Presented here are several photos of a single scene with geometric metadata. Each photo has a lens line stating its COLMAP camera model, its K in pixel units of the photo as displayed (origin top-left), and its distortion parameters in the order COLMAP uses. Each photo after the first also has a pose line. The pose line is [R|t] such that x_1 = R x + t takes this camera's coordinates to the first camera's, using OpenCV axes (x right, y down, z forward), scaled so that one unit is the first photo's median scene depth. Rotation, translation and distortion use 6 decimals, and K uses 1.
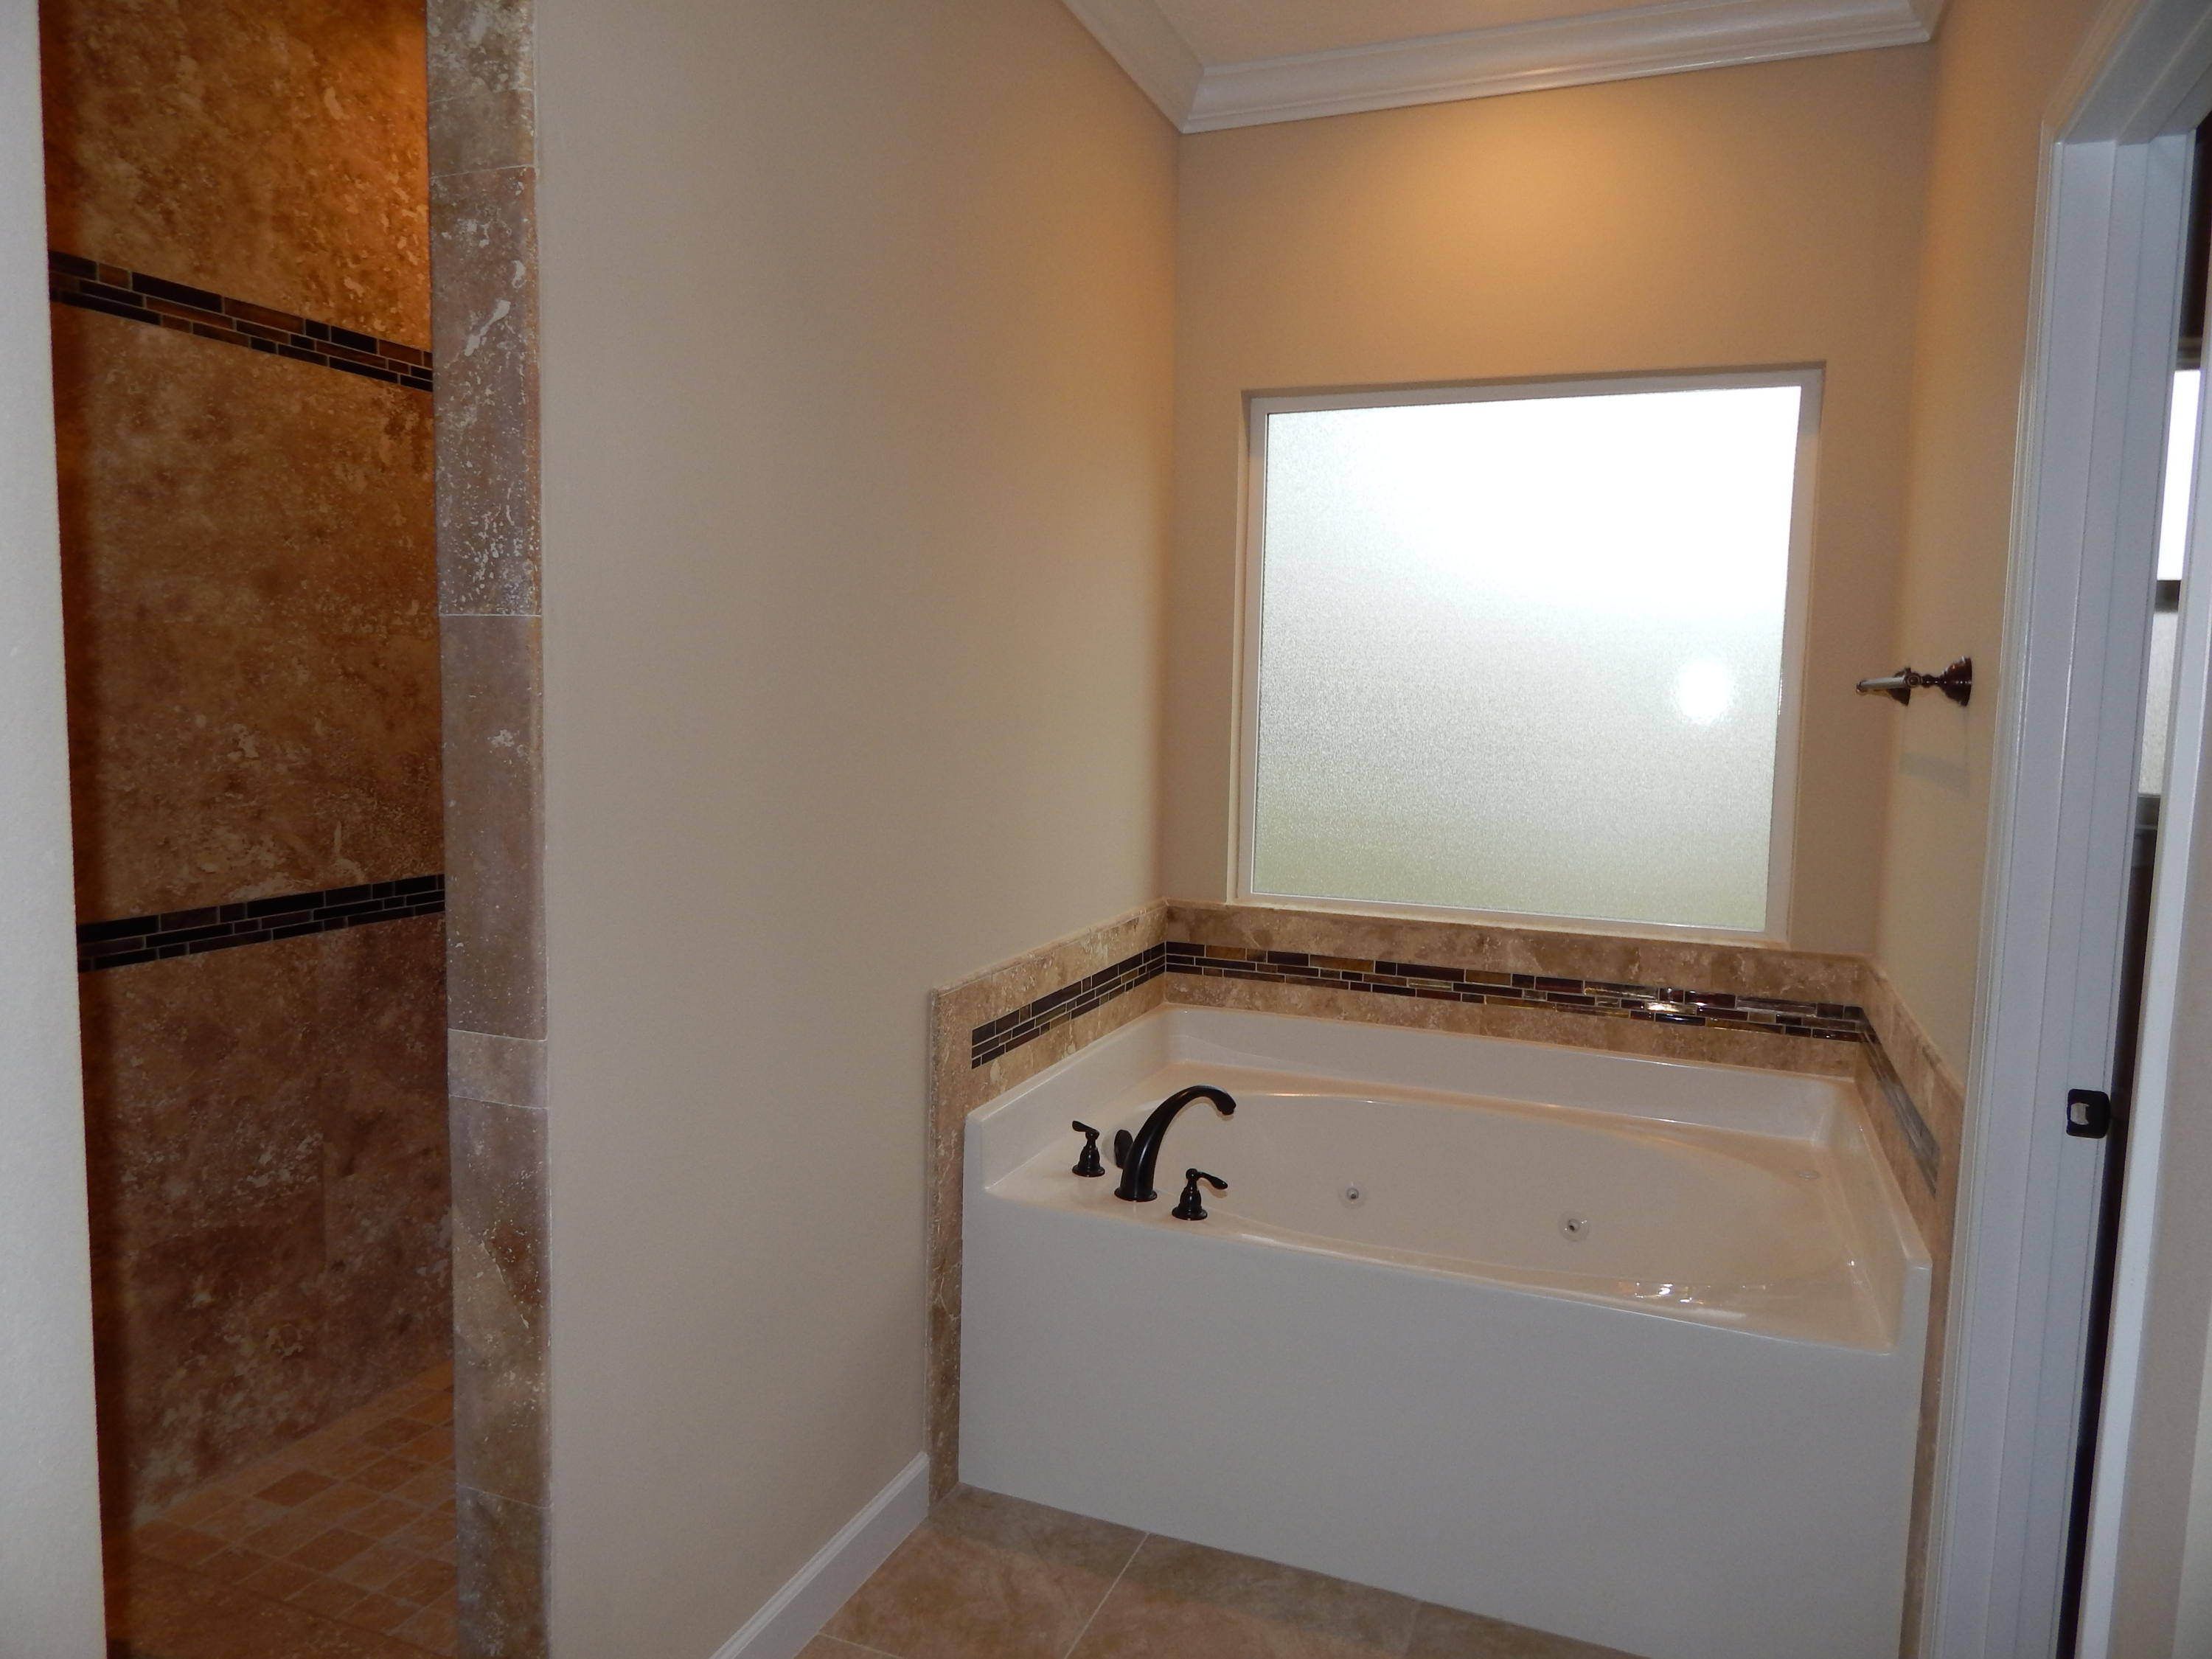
lens RADIAL K [[1472.0, 0, 1101.8], [0, 1472.0, 831.6], [0, 0, 1]] dist [0.010051, -0.006283]
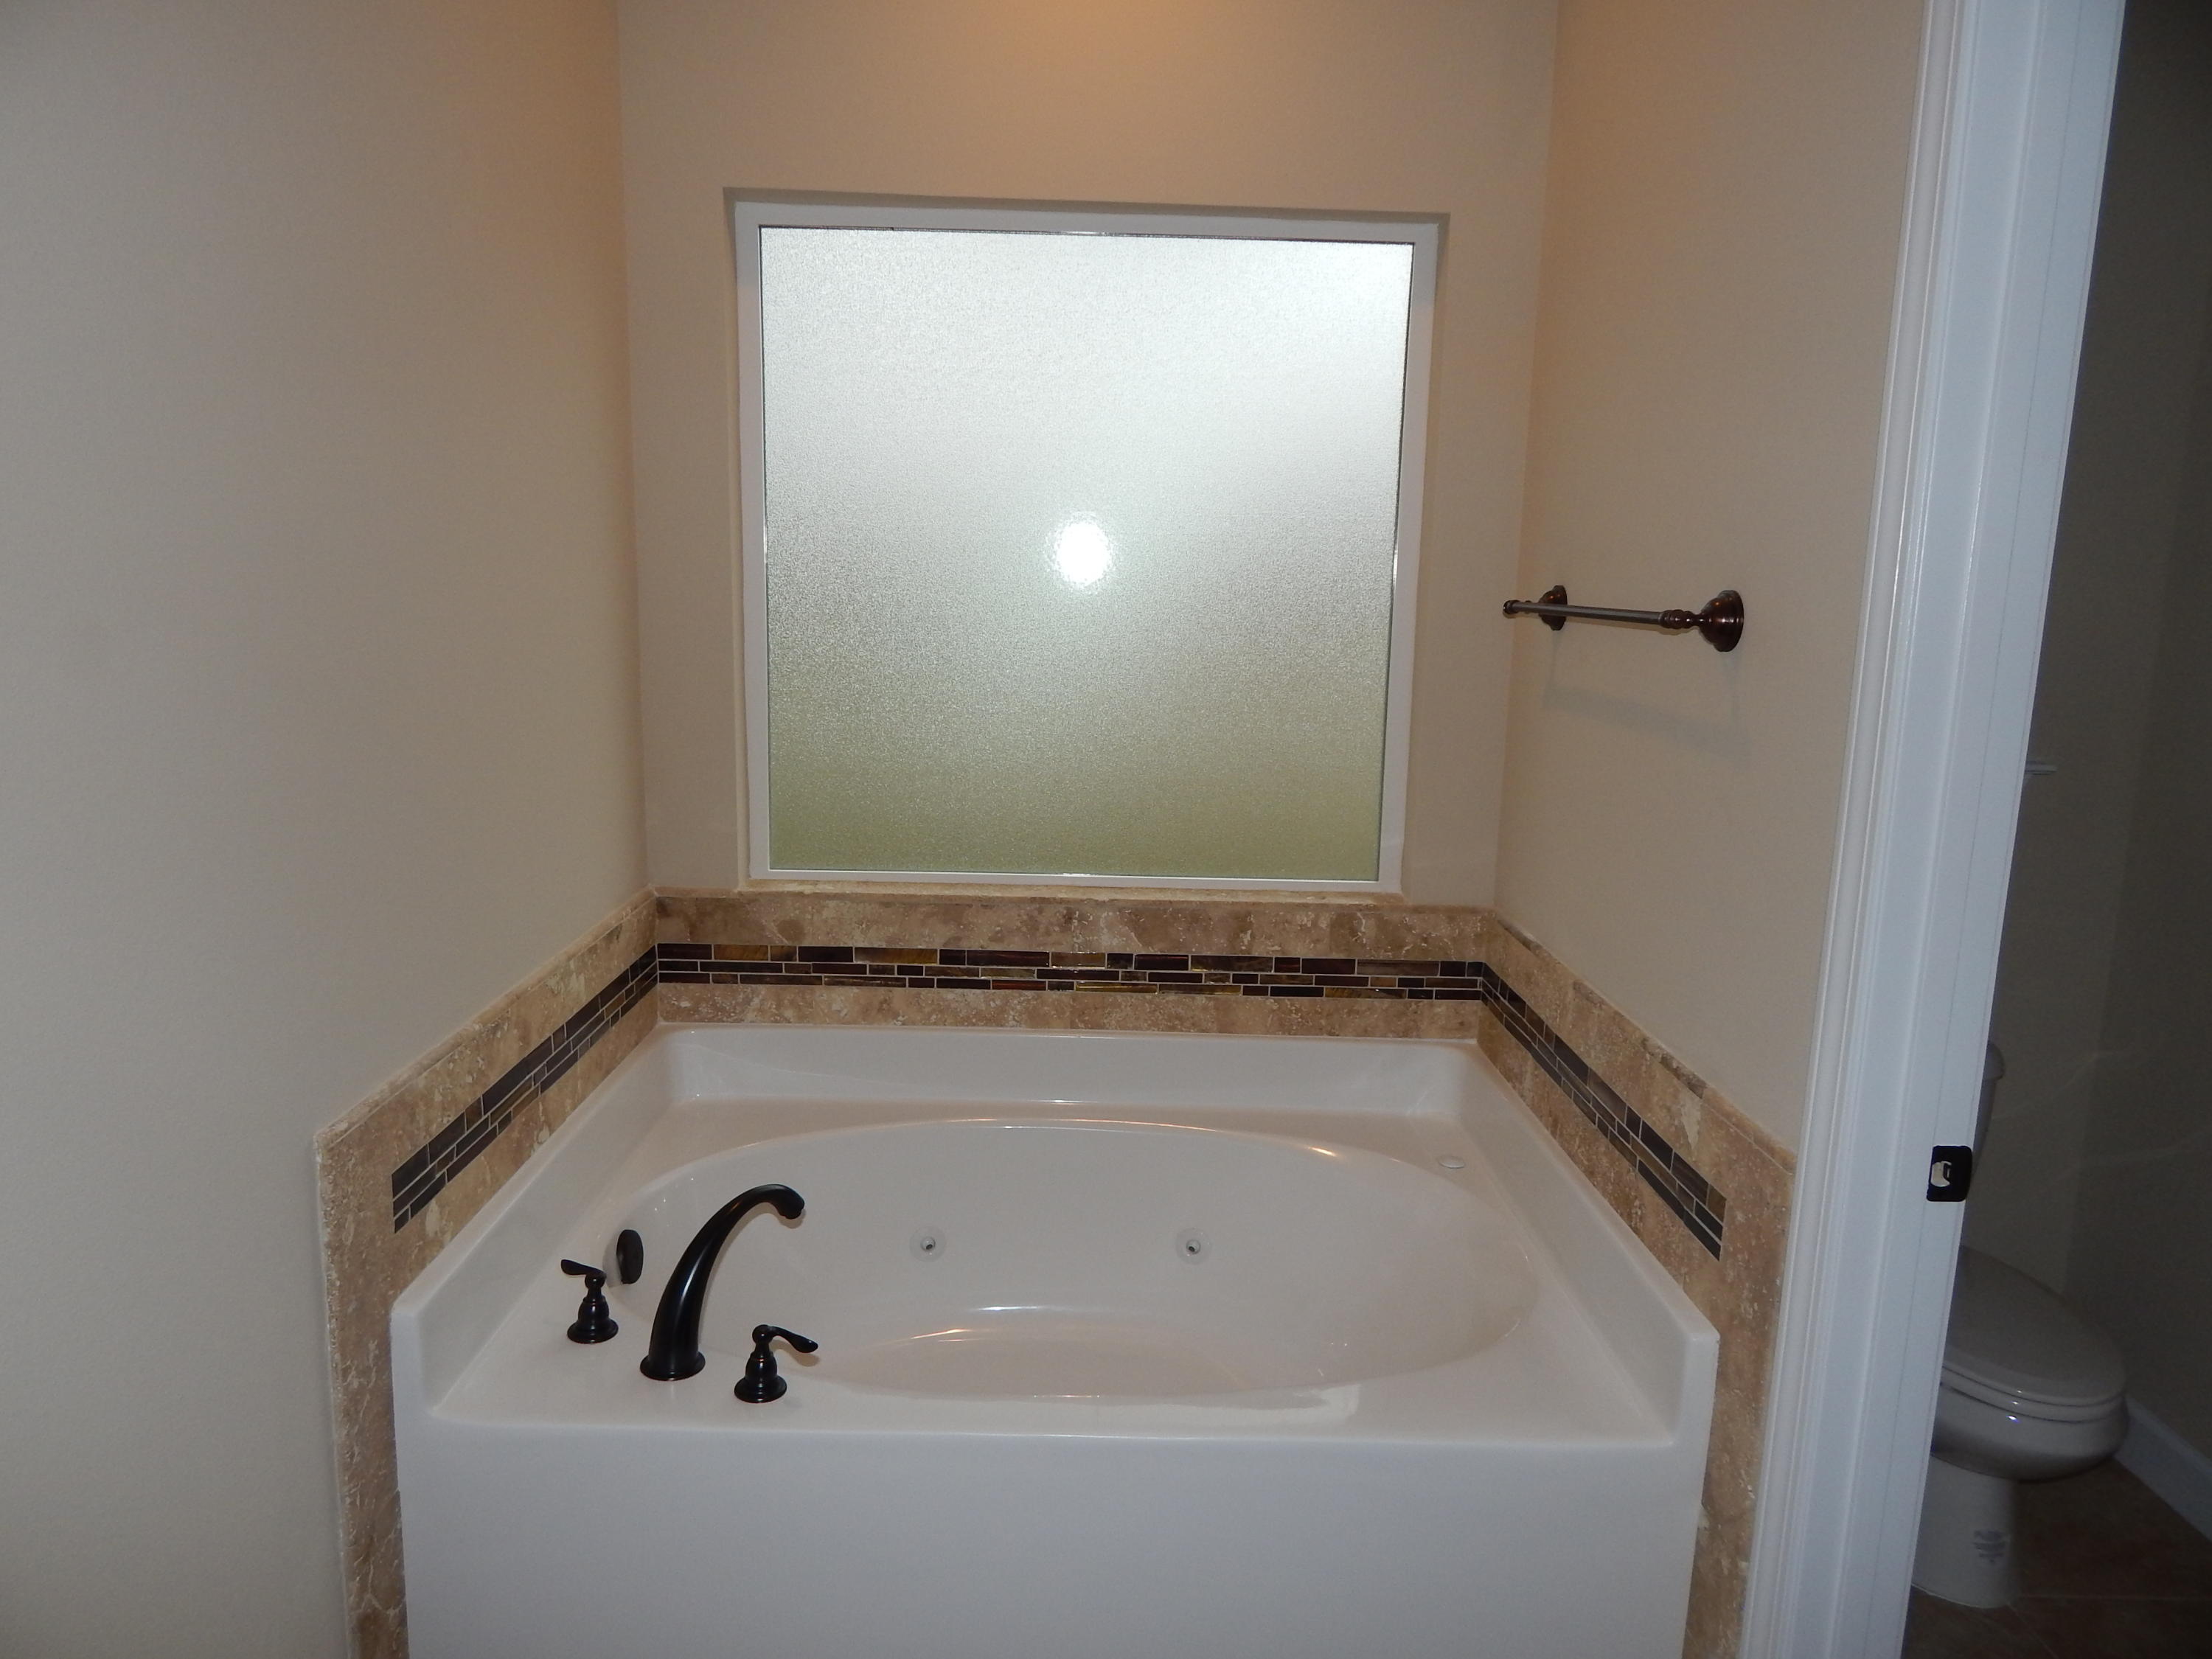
lens RADIAL K [[1472.0, 0, 1115.3], [0, 1472.0, 827.2], [0, 0, 1]] dist [0.010051, -0.006283]
pose [[0.920743, -0.068482, 0.384112, -0.029796], [0.035791, 0.995150, 0.091630, -0.052080], [-0.388524, -0.070620, 0.918729, 0.264879]]
